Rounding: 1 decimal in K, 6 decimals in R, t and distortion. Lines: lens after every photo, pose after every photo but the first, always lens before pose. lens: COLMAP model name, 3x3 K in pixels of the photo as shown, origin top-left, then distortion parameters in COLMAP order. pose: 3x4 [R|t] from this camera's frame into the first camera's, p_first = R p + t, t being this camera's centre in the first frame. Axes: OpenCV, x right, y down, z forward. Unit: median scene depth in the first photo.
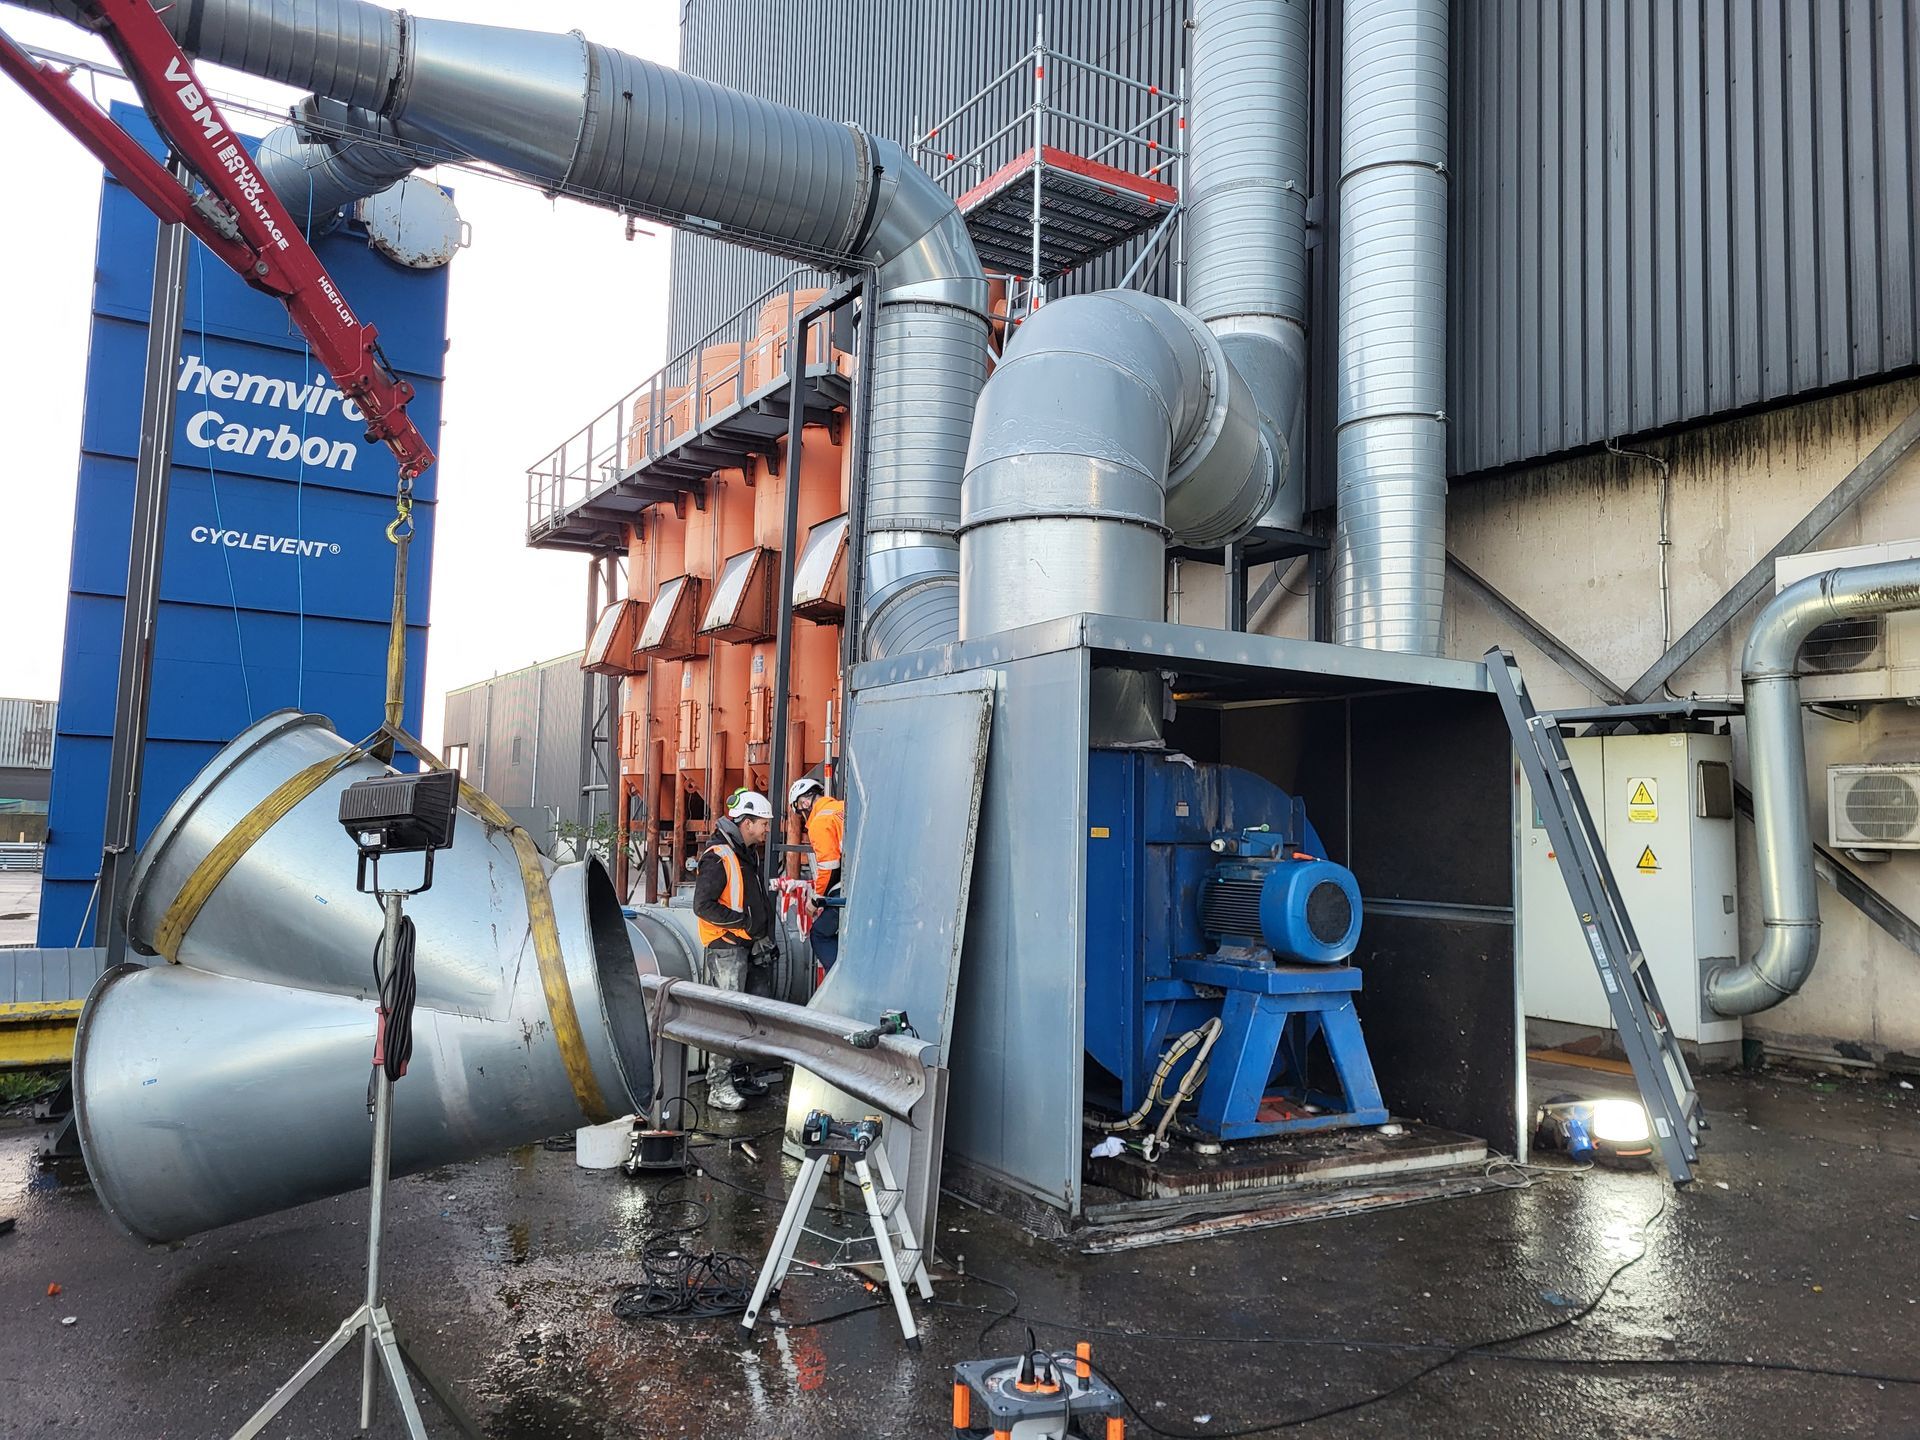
lens RADIAL K [[1440.1, 0, 958.0], [0, 1440.1, 702.0], [0, 0, 1]] dist [0.062120, -0.048008]
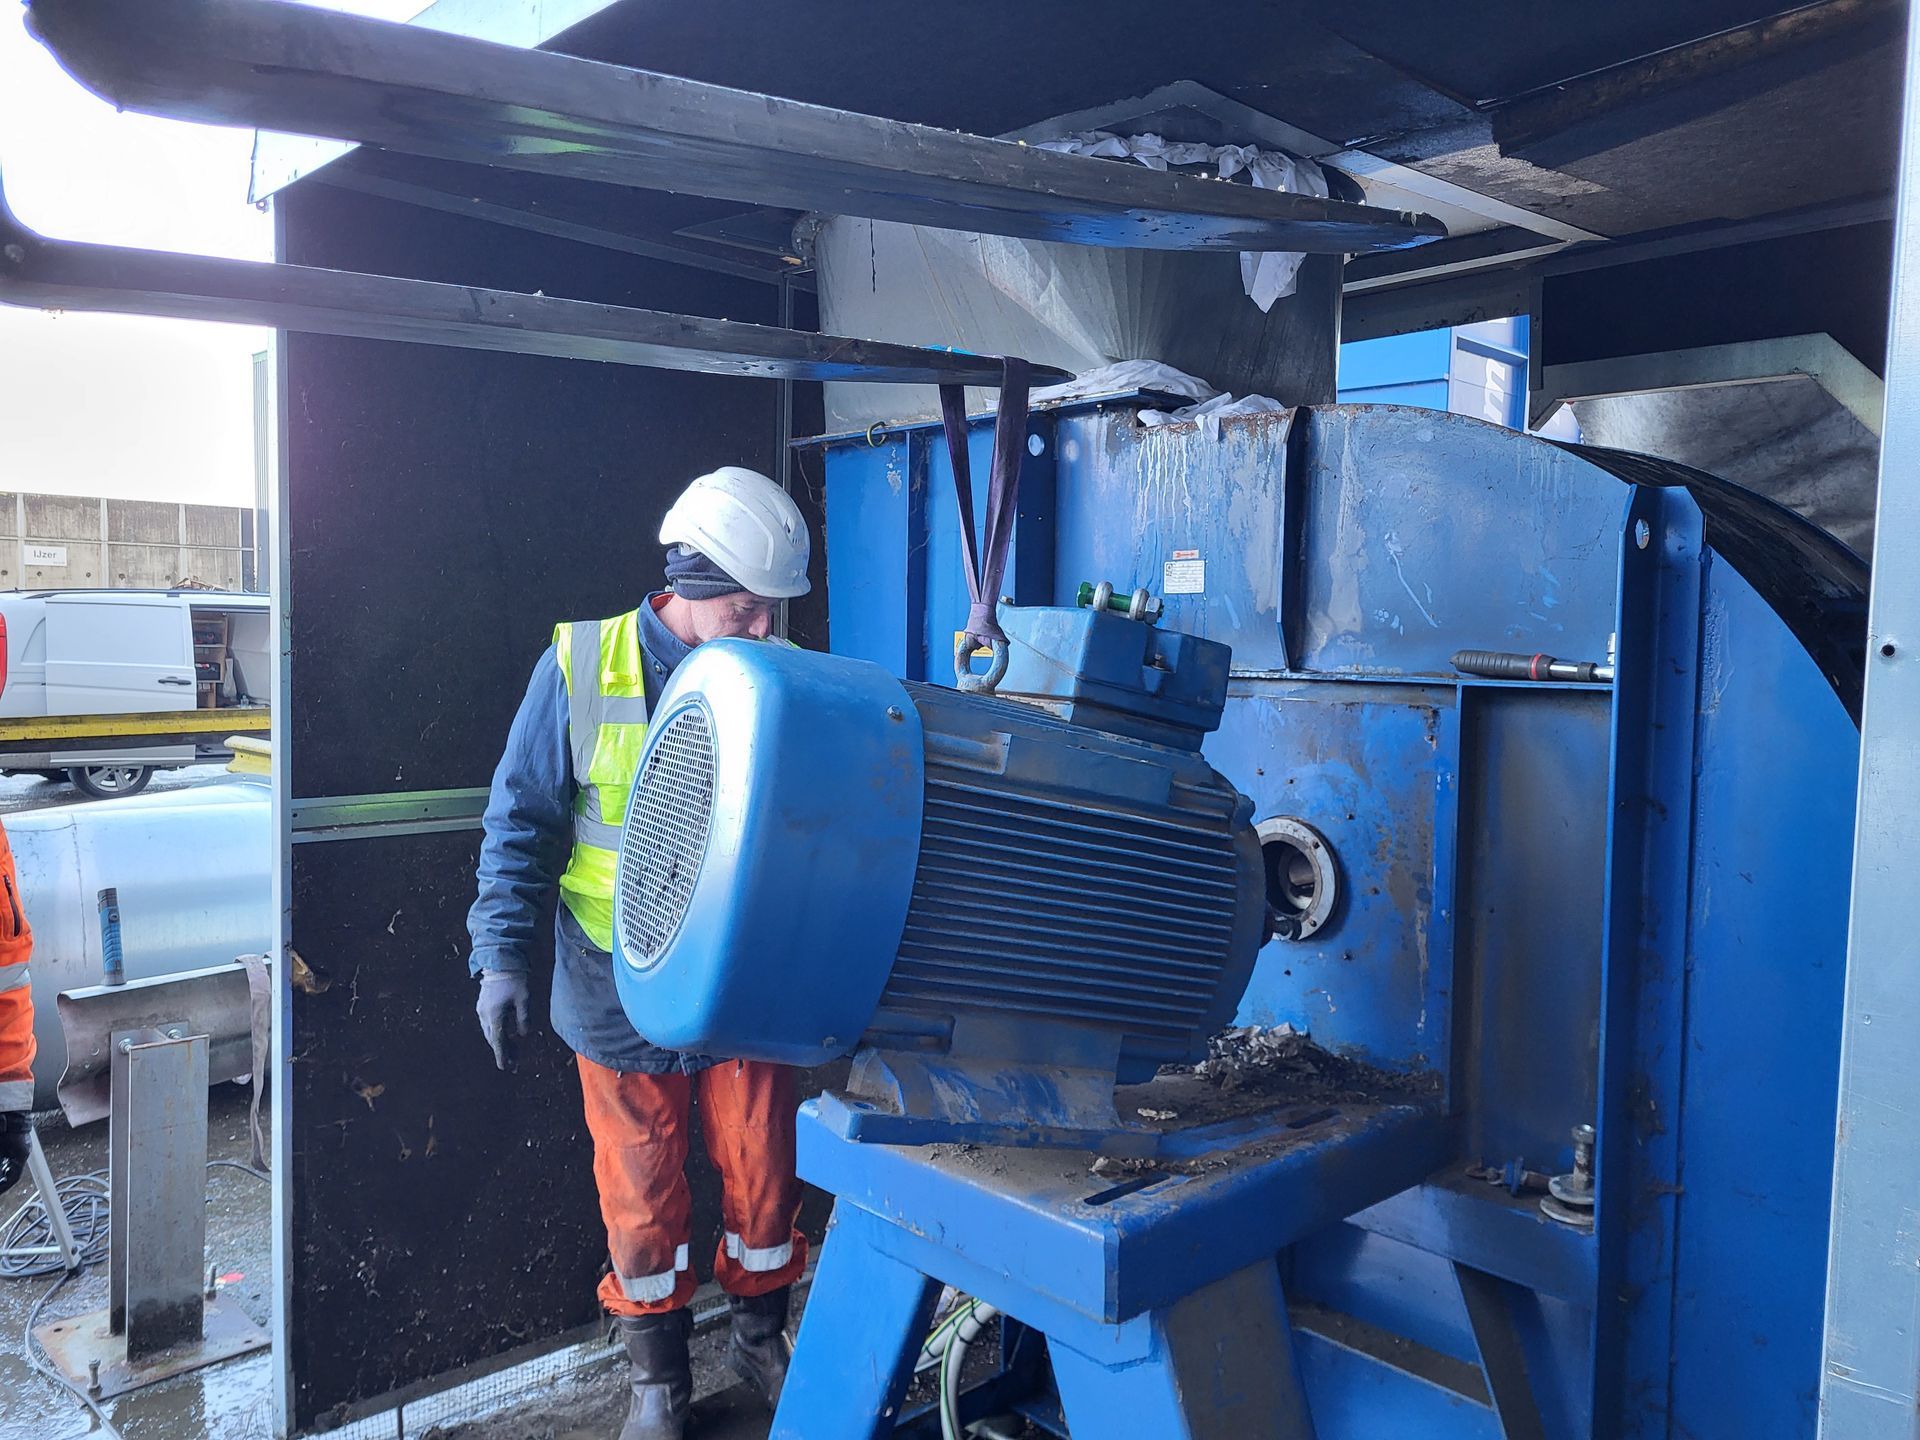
lens RADIAL K [[1440.1, 0, 957.8], [0, 1440.1, 702.7], [0, 0, 1]] dist [0.062120, -0.048008]
pose [[0.230382, 0.035695, -0.972445, 0.353826], [0.081012, 0.995154, 0.055721, 0.063292], [0.969722, -0.091616, 0.226374, 0.679115]]
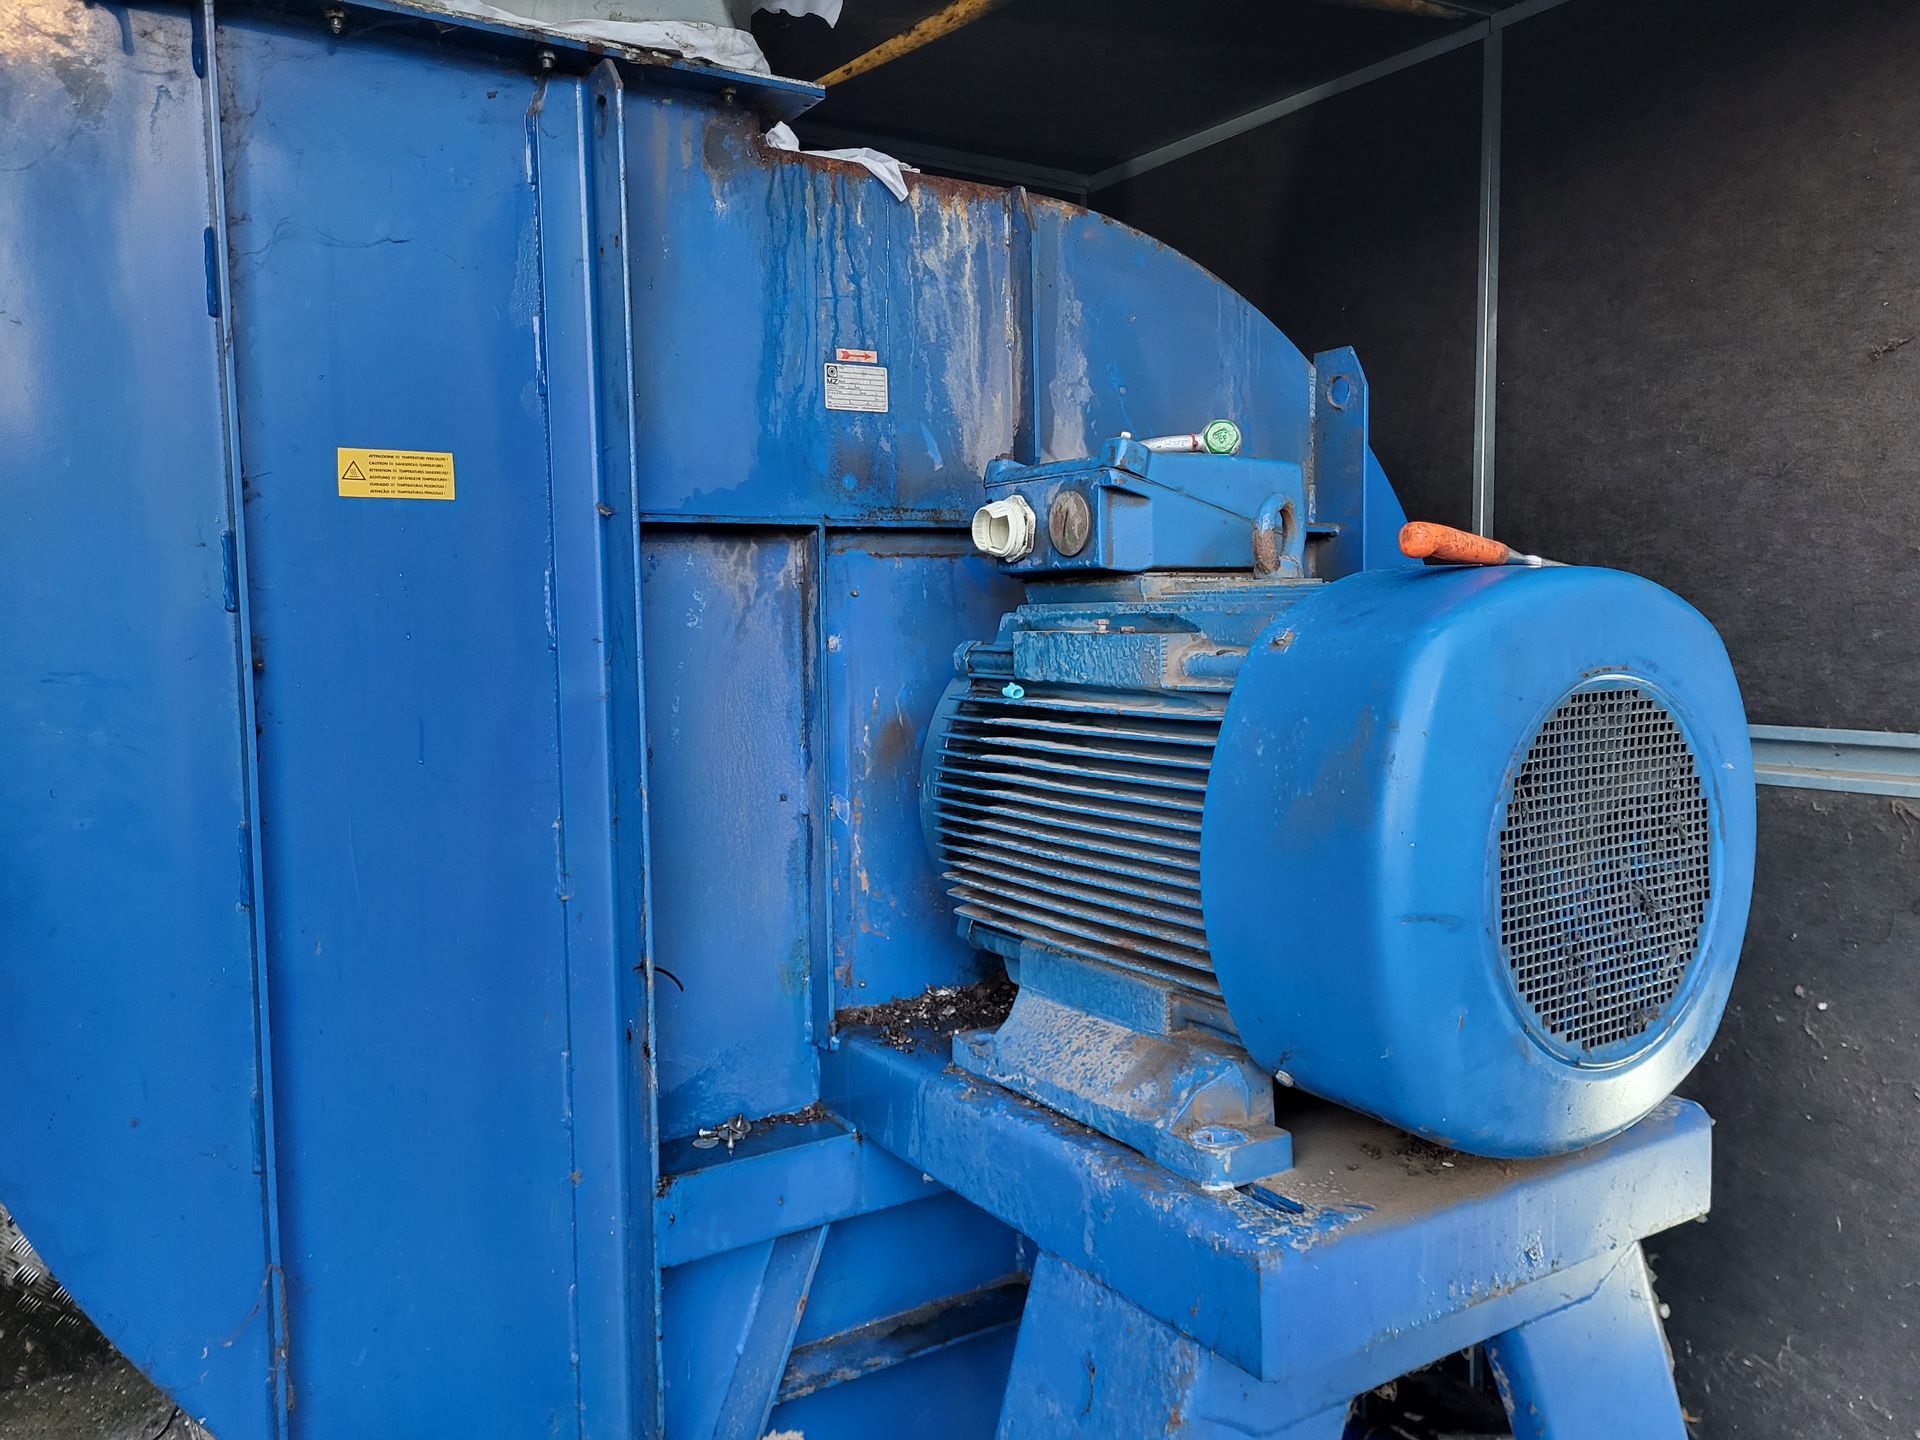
lens RADIAL K [[1440.1, 0, 958.1], [0, 1440.1, 716.8], [0, 0, 1]] dist [0.062120, -0.048008]
pose [[0.997820, -0.039633, 0.052770, 0.121888], [0.030411, 0.985769, 0.165330, 0.069450], [-0.058572, -0.163364, 0.984826, 0.595552]]
